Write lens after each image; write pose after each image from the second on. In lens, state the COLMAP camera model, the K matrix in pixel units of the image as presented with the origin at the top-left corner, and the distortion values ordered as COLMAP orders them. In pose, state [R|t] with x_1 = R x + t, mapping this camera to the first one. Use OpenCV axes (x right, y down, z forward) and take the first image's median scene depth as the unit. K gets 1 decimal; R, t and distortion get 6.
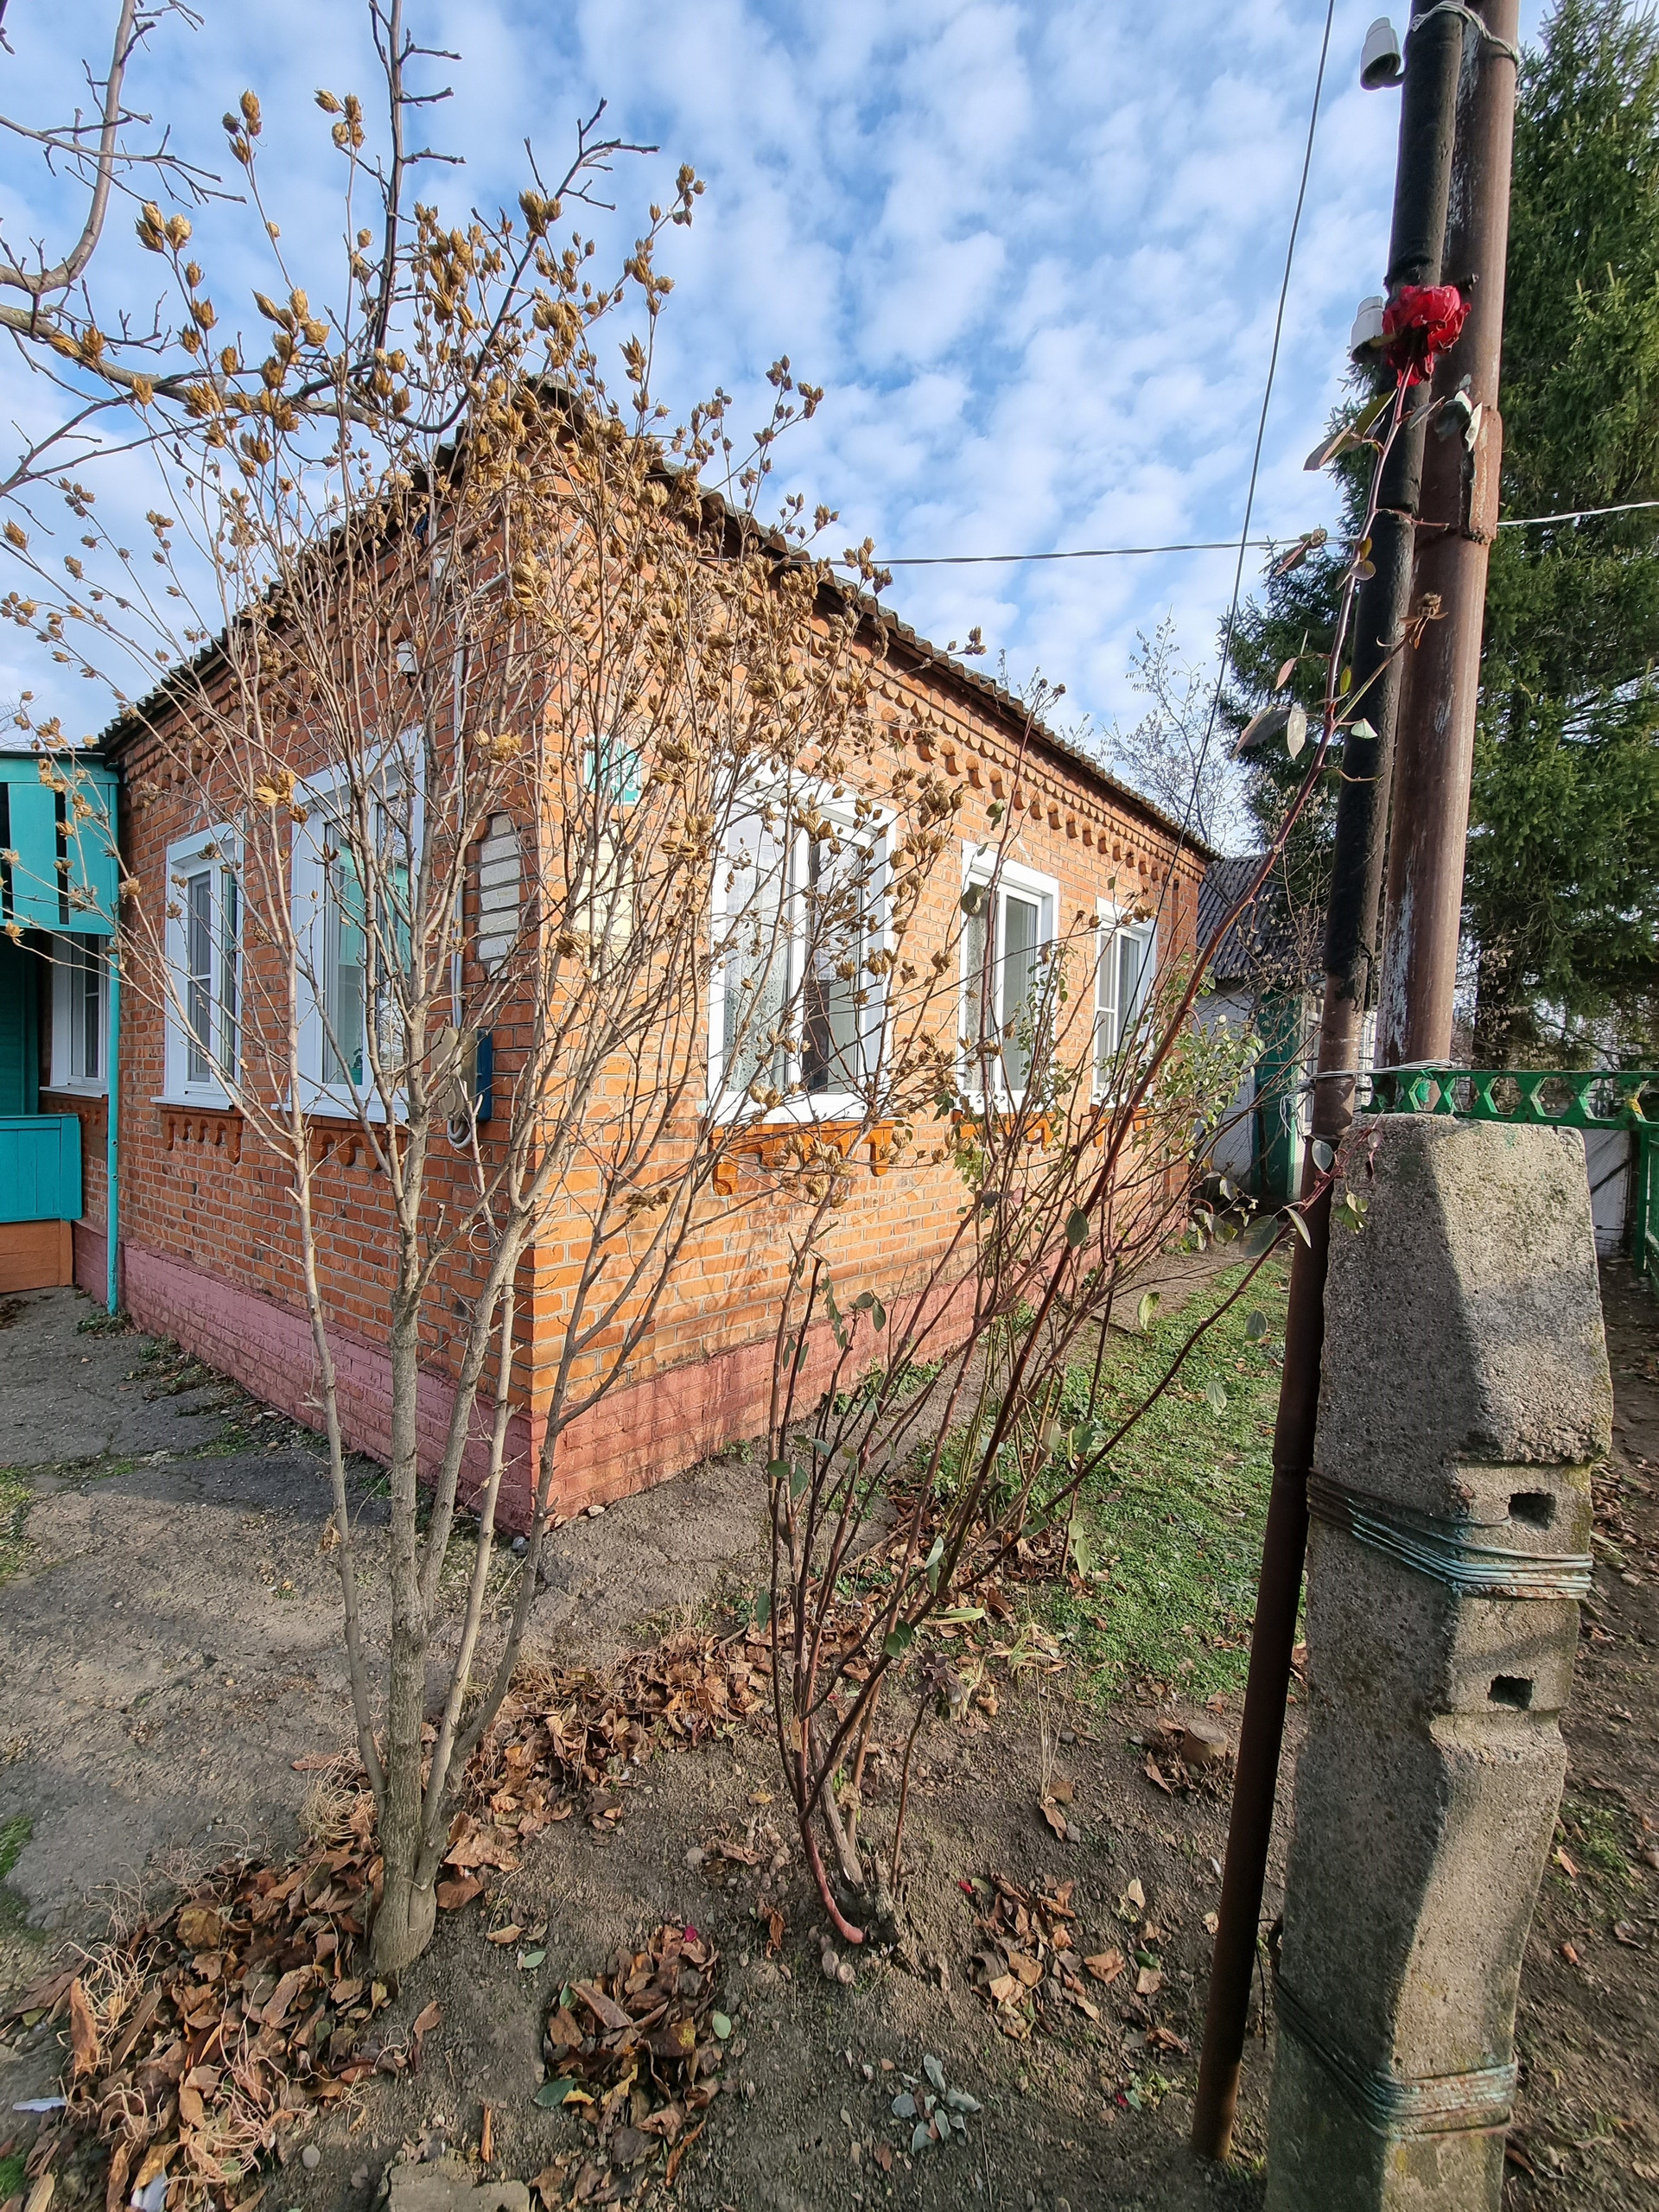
lens RADIAL K [[896.3, 0, 791.1], [0, 896.3, 1111.2], [0, 0, 1]] dist [-0.001979, -0.001360]
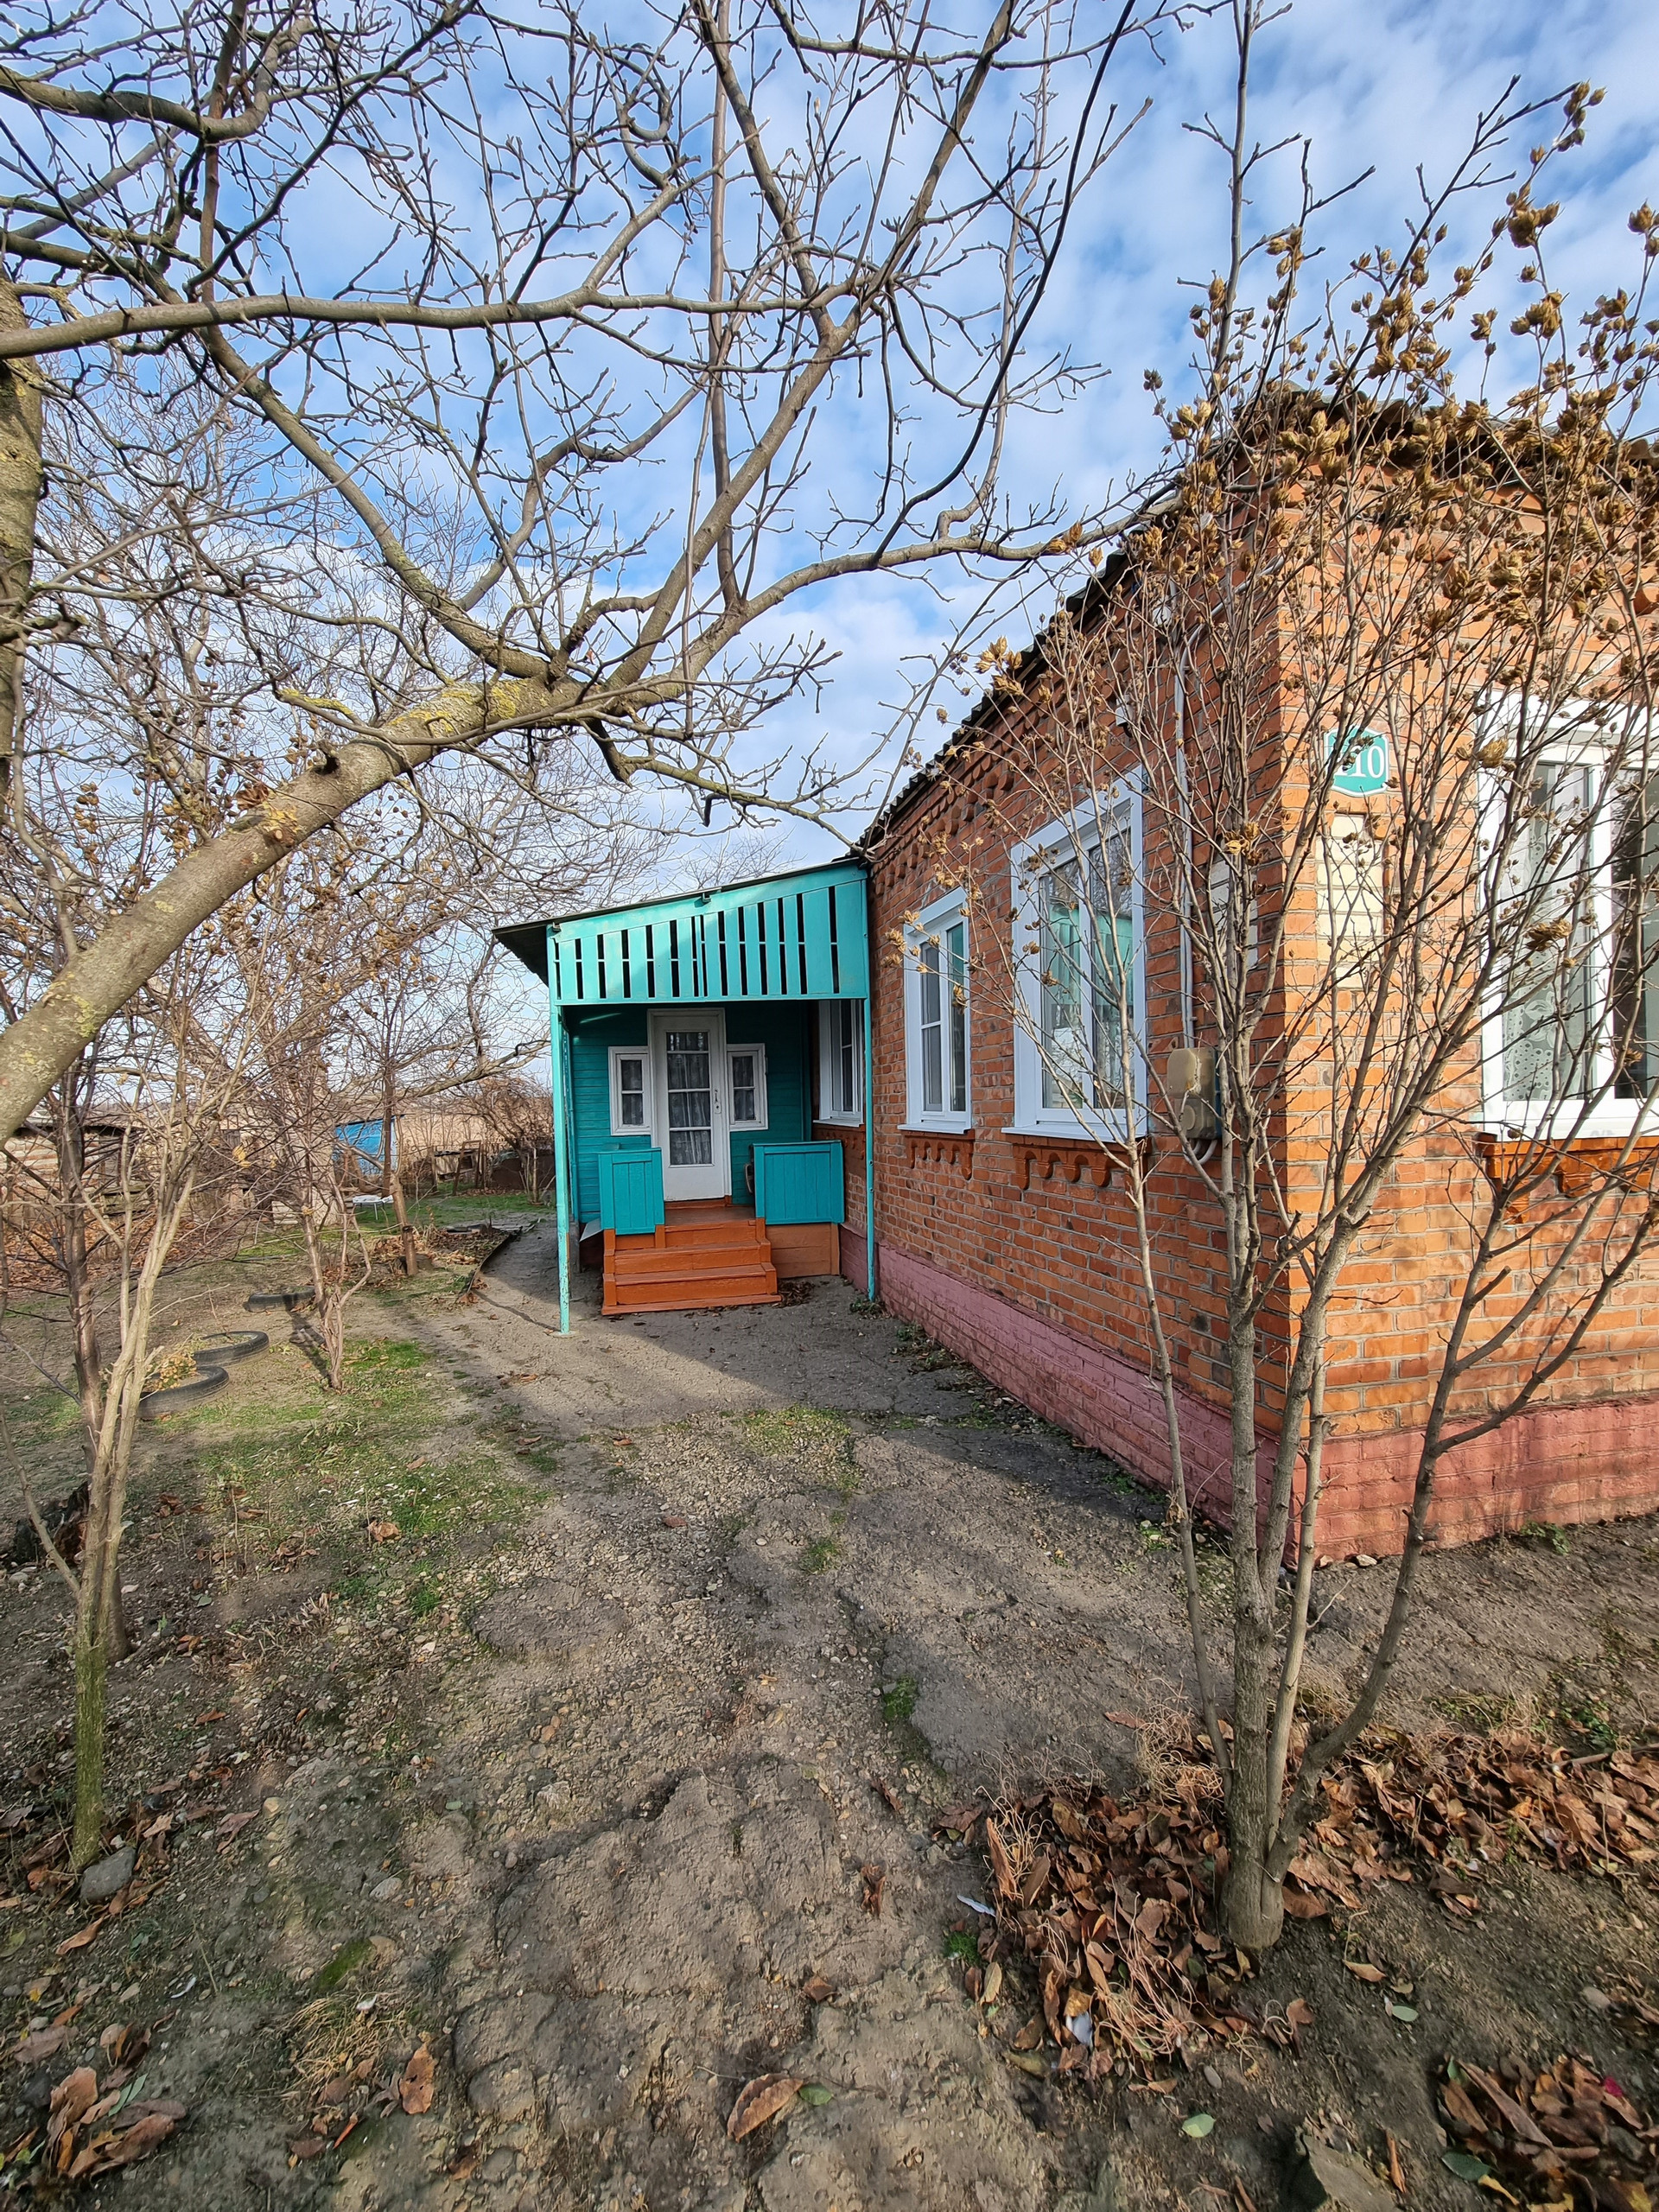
lens RADIAL K [[896.3, 0, 816.6], [0, 896.3, 1111.2], [0, 0, 1]] dist [-0.001979, -0.001360]
pose [[0.792603, -0.032984, -0.608846, -0.085332], [0.016103, 0.999320, -0.033174, 0.005970], [0.609526, 0.016489, 0.792595, -0.072489]]
